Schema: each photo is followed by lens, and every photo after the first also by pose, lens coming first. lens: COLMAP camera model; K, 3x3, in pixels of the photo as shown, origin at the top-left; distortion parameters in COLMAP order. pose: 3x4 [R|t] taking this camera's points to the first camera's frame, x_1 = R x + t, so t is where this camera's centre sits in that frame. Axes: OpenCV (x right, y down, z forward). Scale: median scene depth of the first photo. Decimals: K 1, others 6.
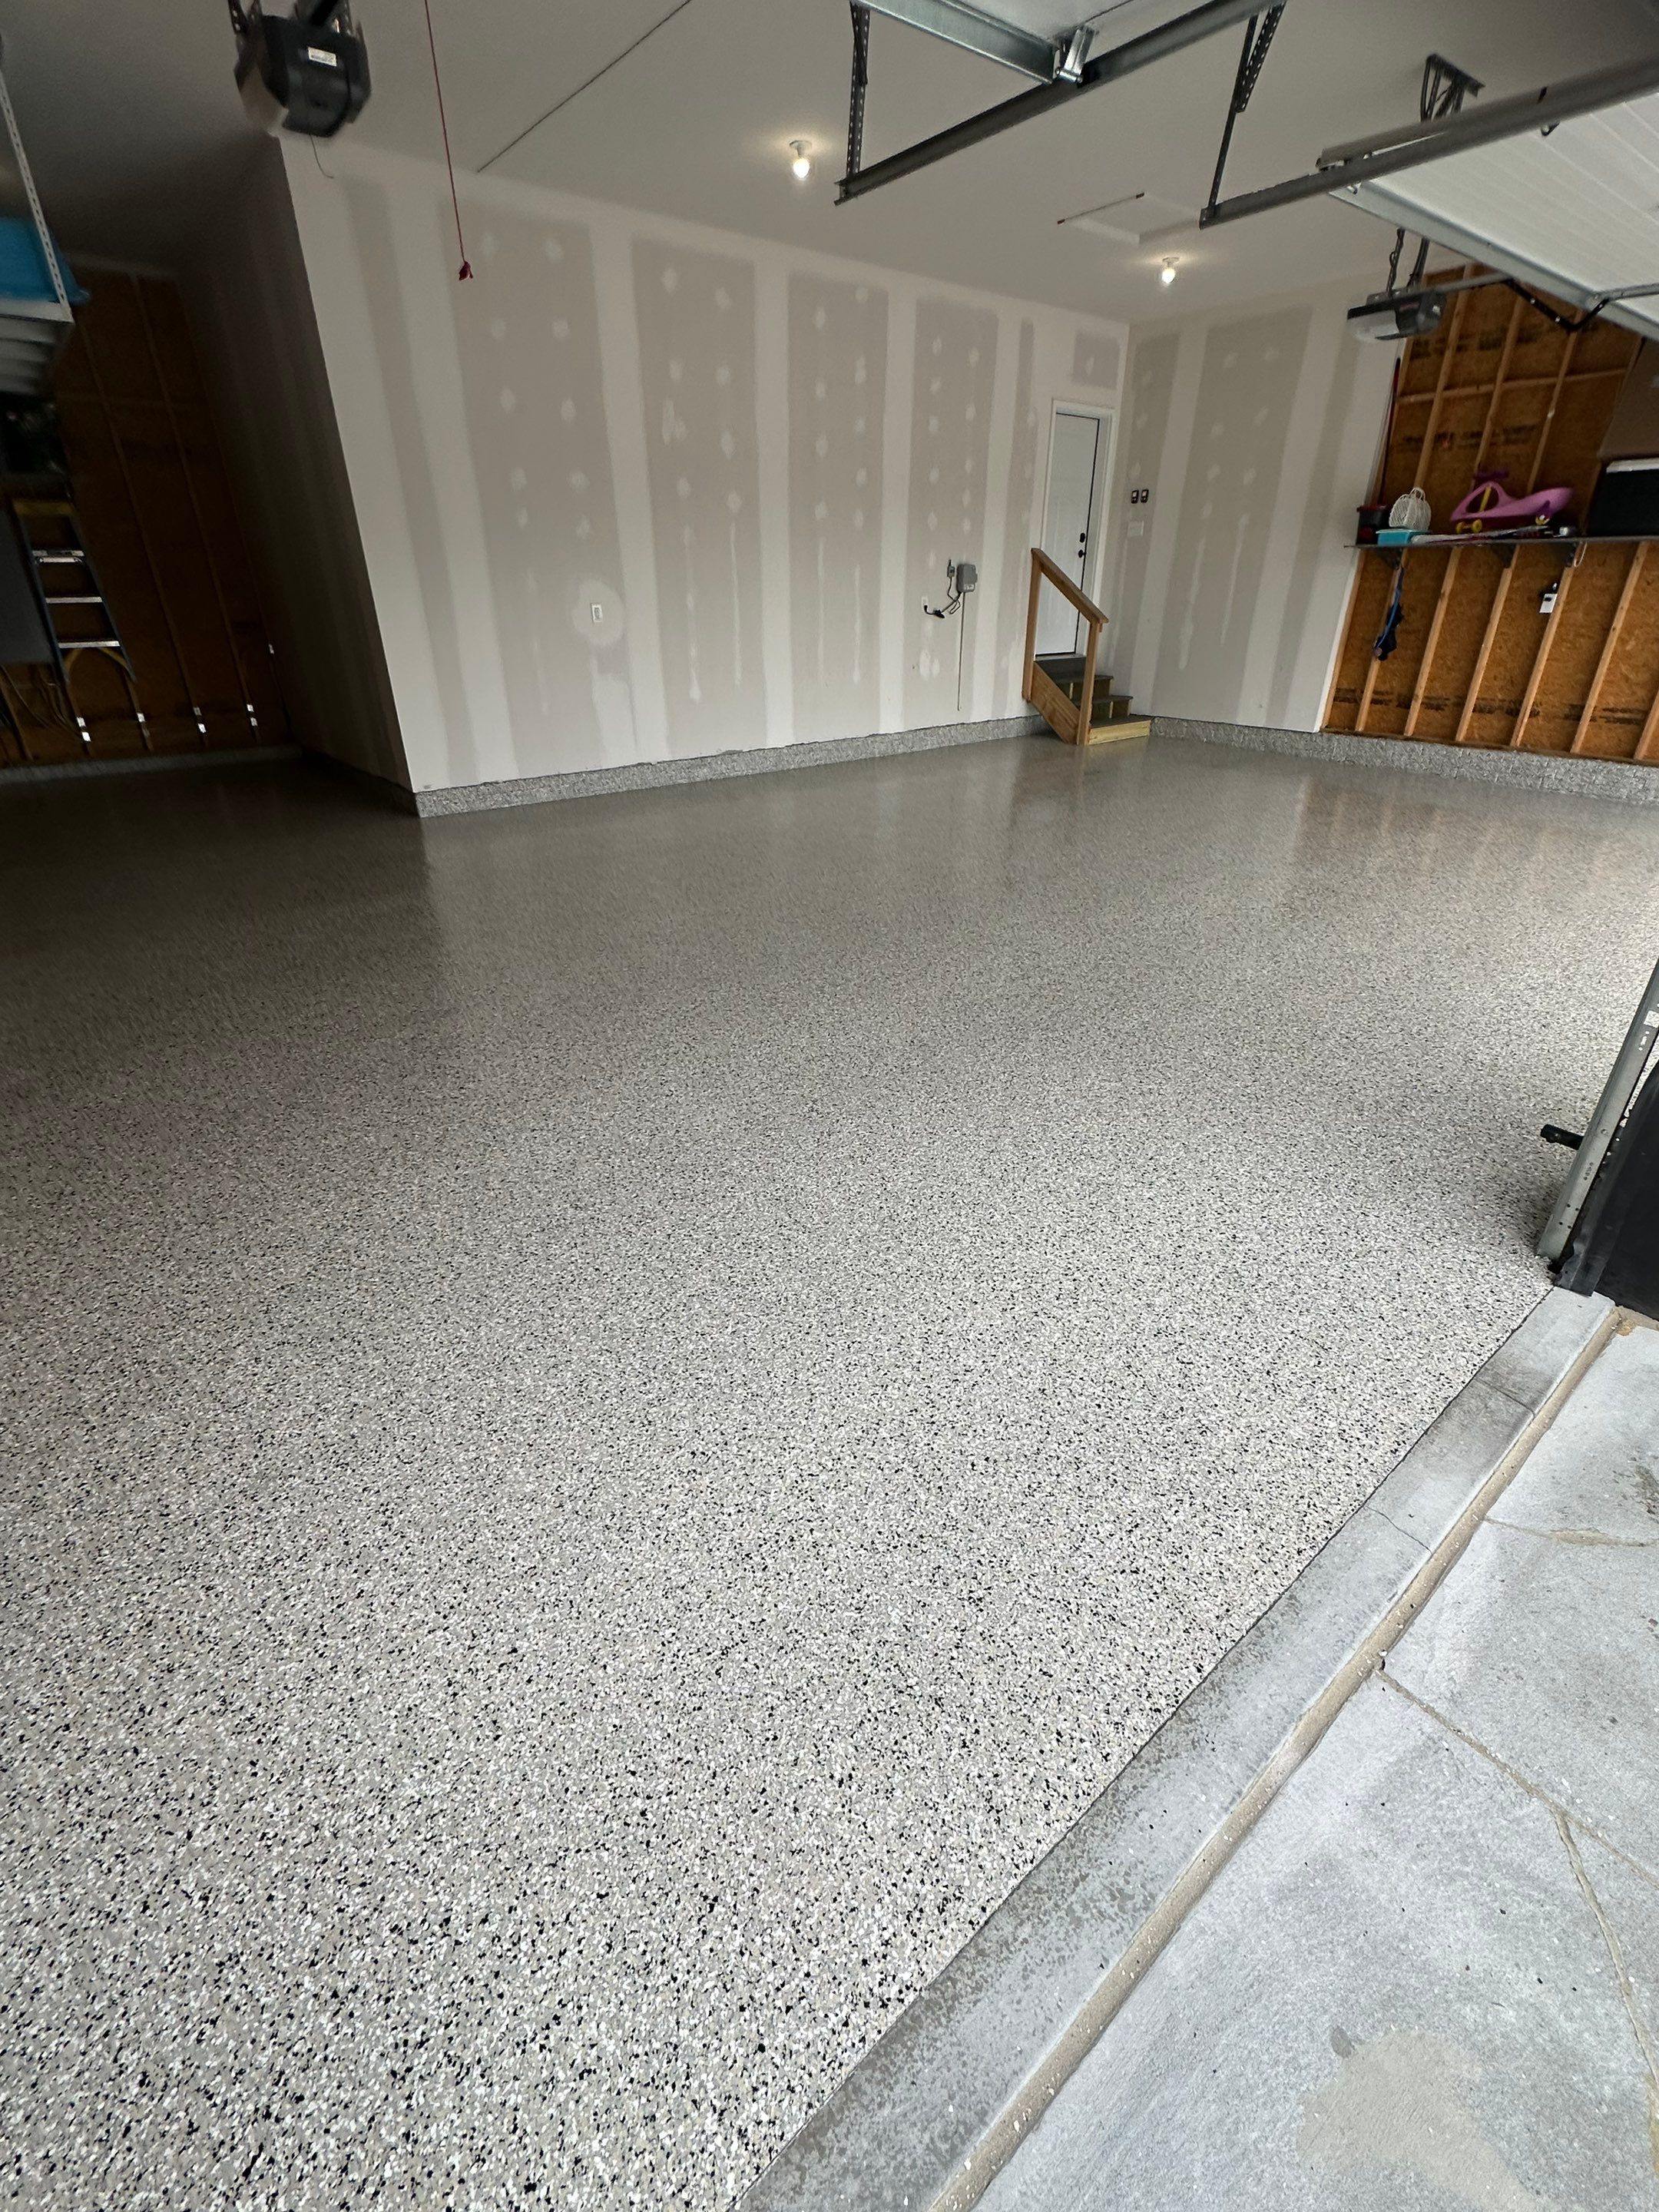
lens RADIAL K [[961.0, 0, 827.3], [0, 961.0, 1102.1], [0, 0, 1]] dist [-0.003413, 0.000858]
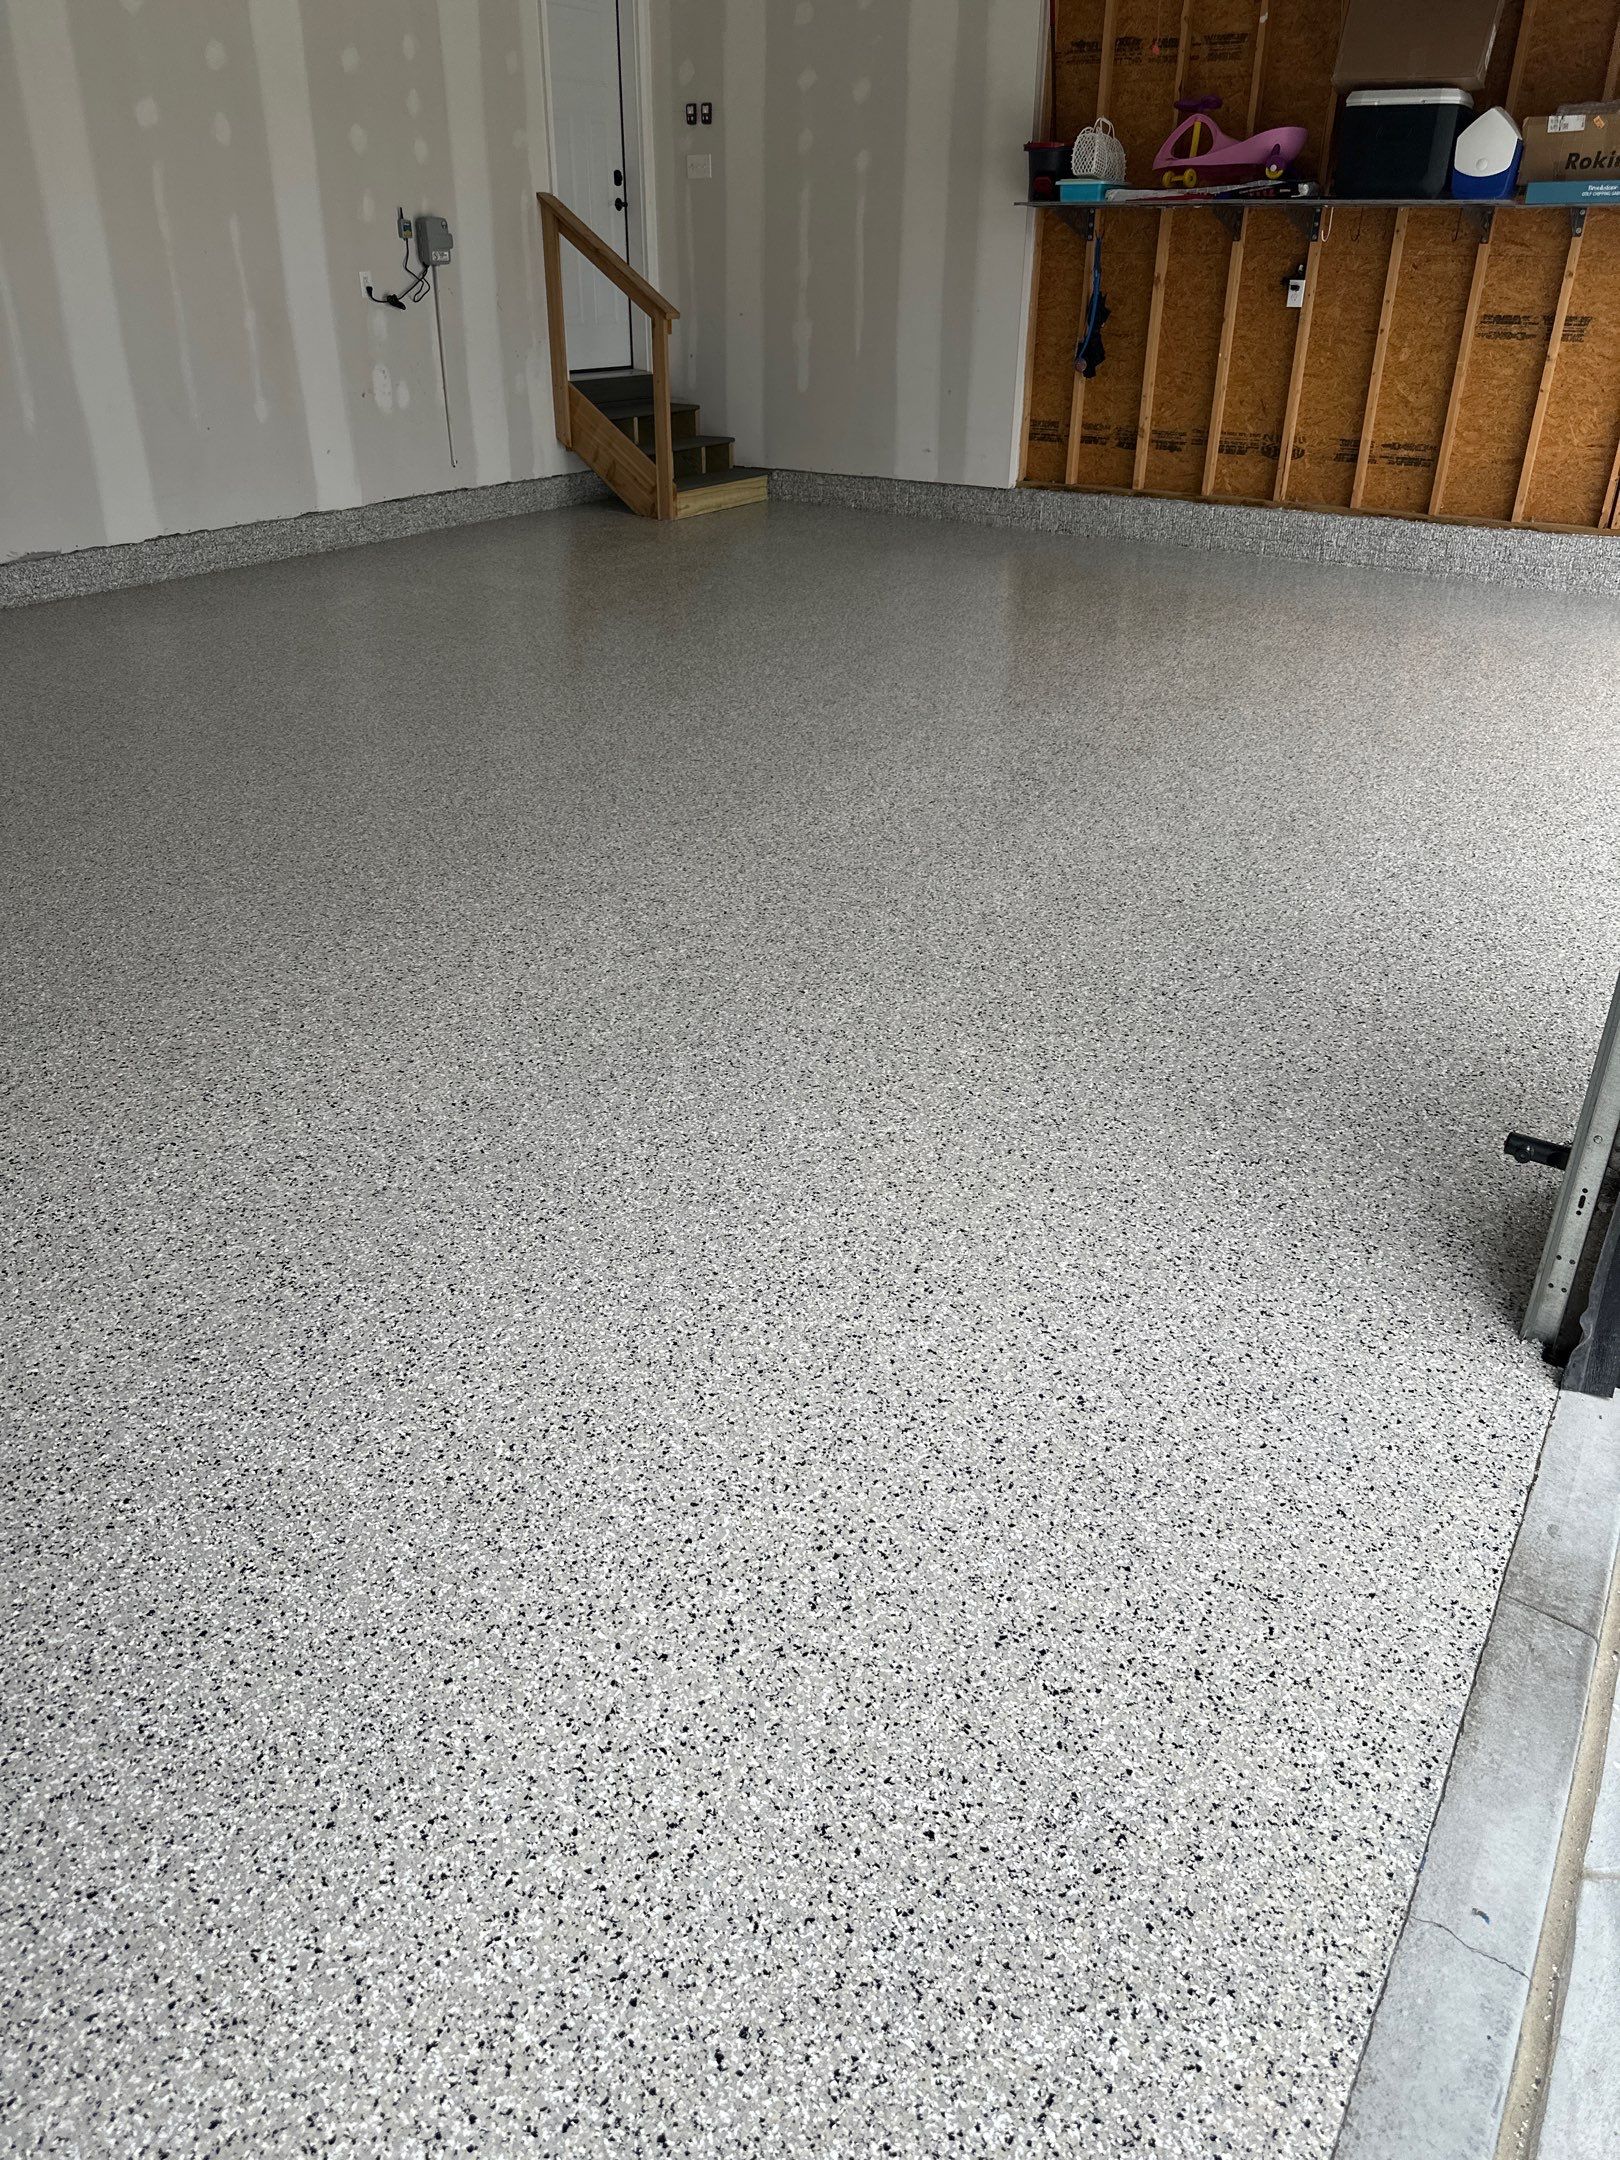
lens RADIAL K [[1538.2, 0, 810.0], [0, 1538.2, 1080.0], [0, 0, 1]] dist [0.011497, -0.011672]
pose [[0.943286, -0.142391, 0.299894, 0.008215], [0.143154, 0.989507, 0.019546, -0.031879], [-0.299531, 0.024493, 0.953772, 0.060103]]
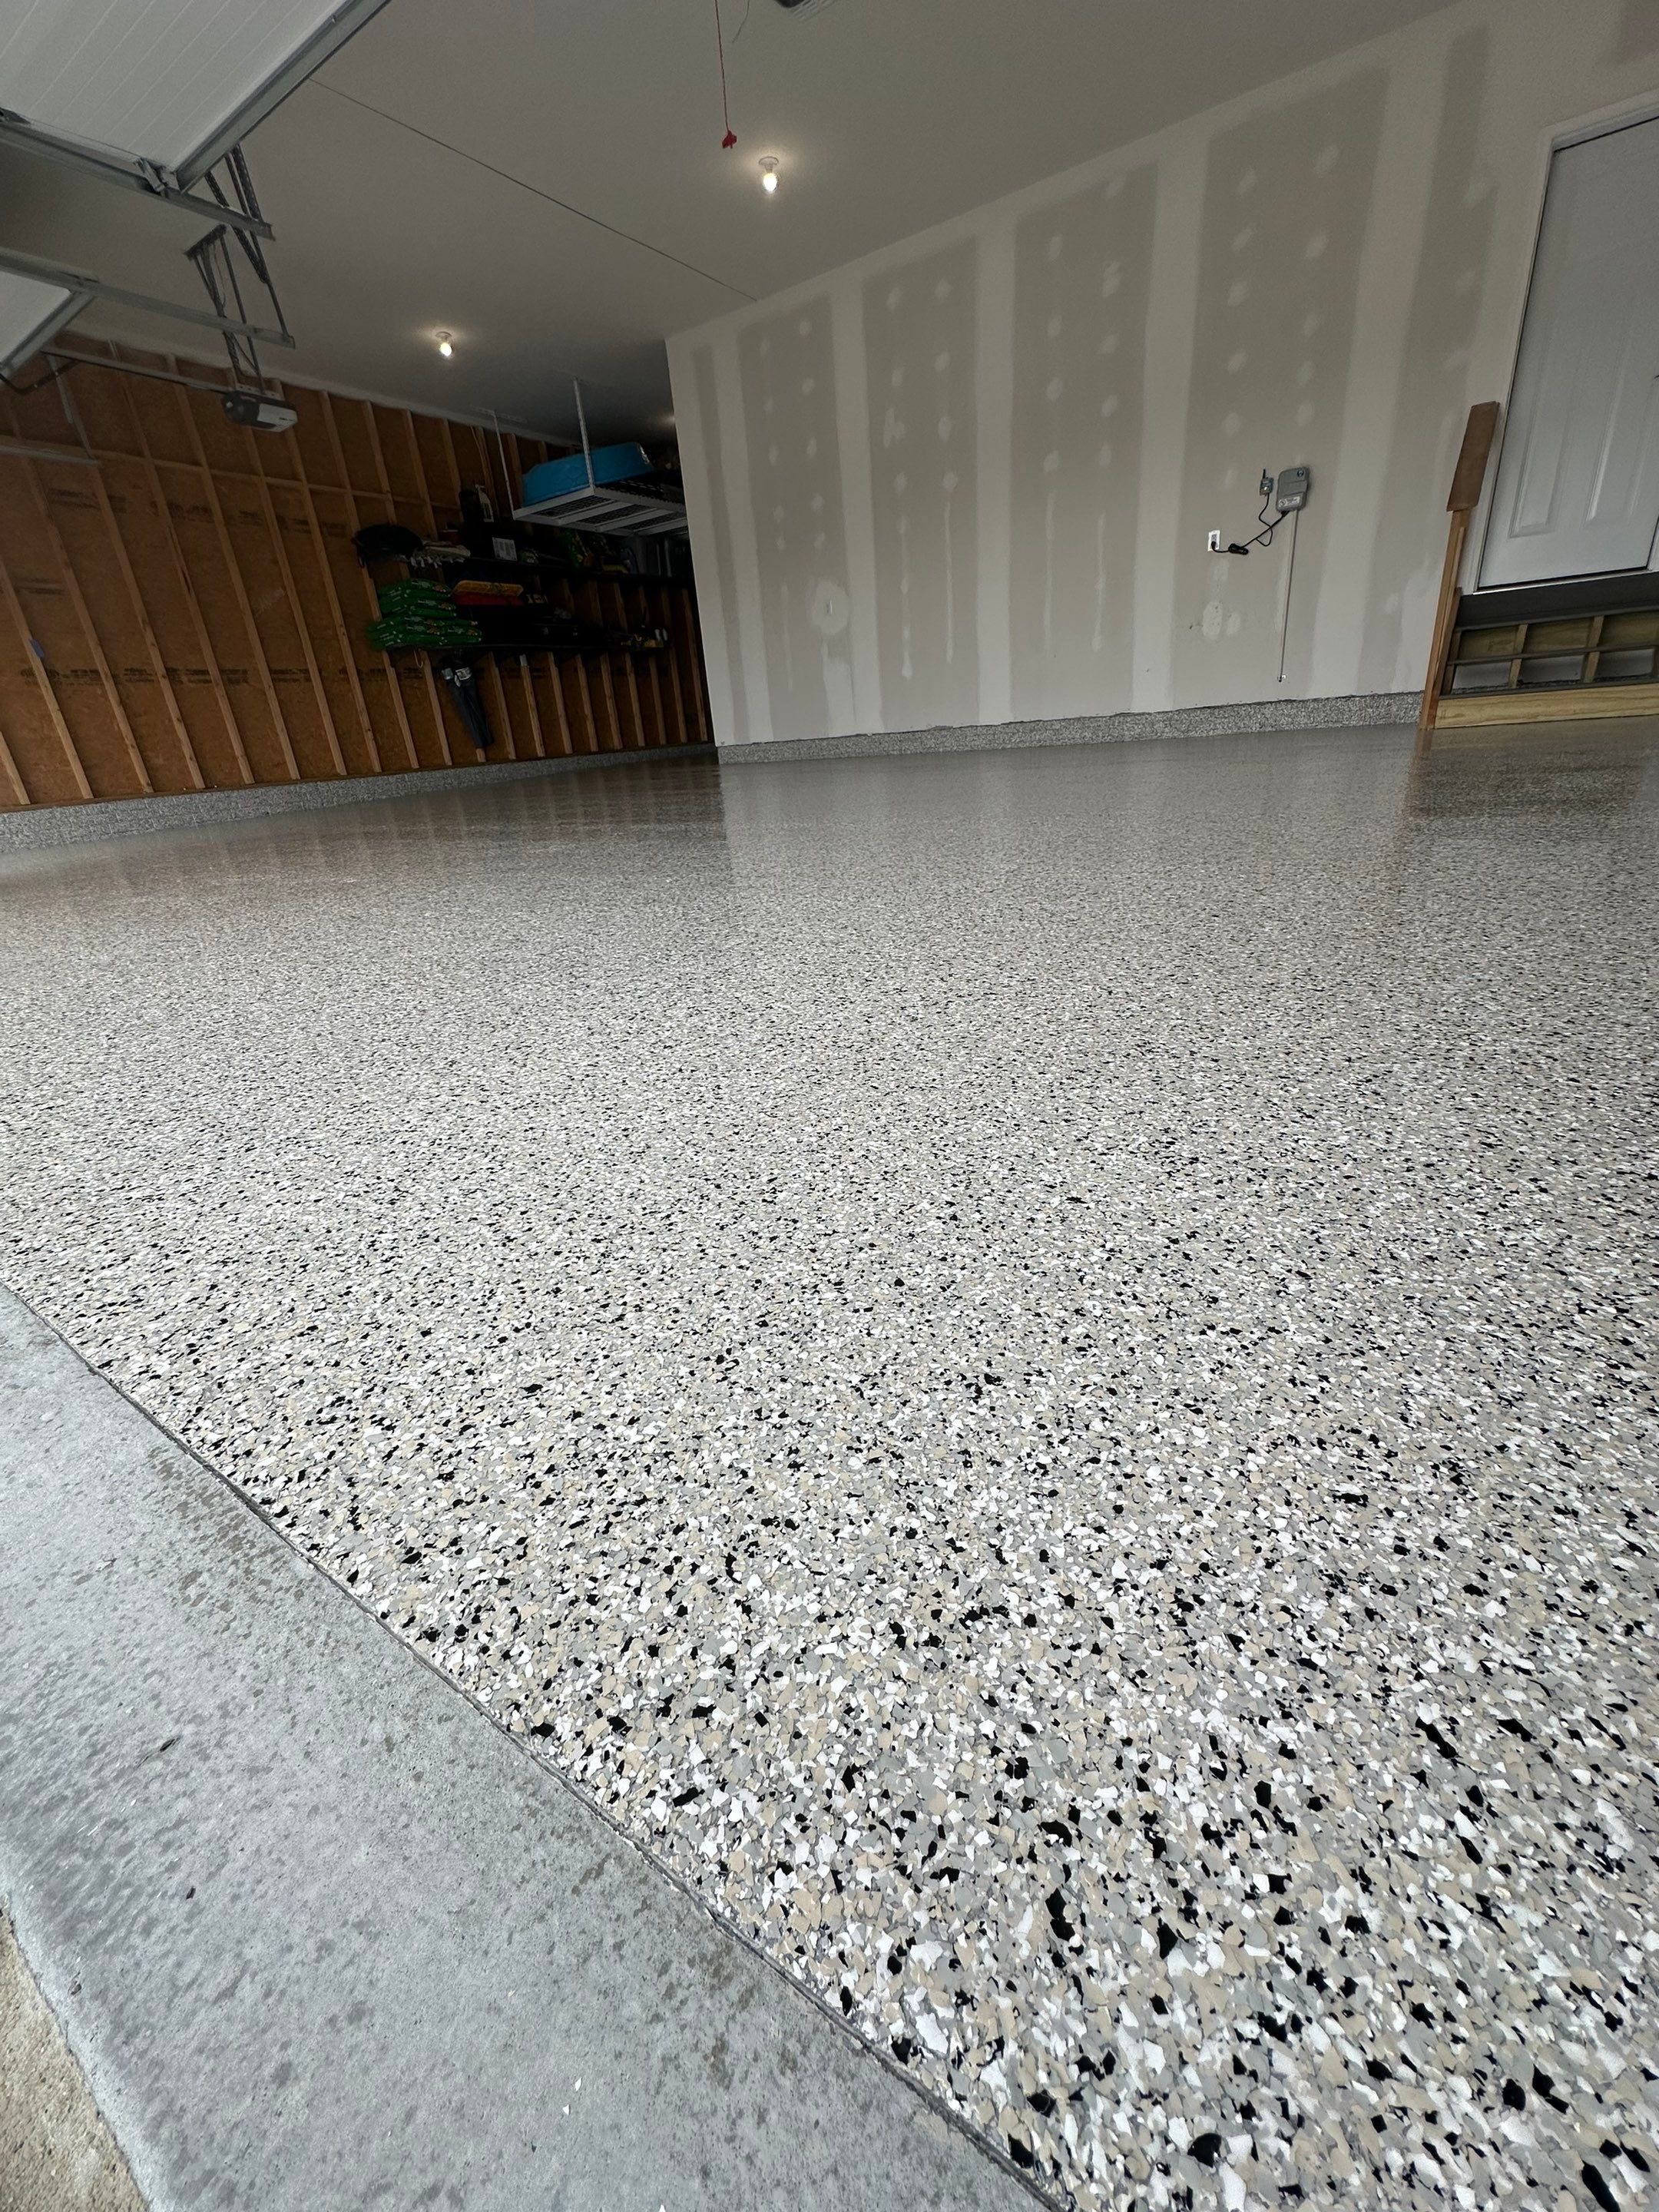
lens RADIAL K [[866.3, 0, 829.1], [0, 866.3, 1096.7], [0, 0, 1]] dist [-0.003173, -0.000056]
pose [[0.297238, 0.358977, -0.884751, 0.940829], [-0.386213, 0.892646, 0.232429, -0.196965], [0.873206, 0.272616, 0.403970, 0.690746]]
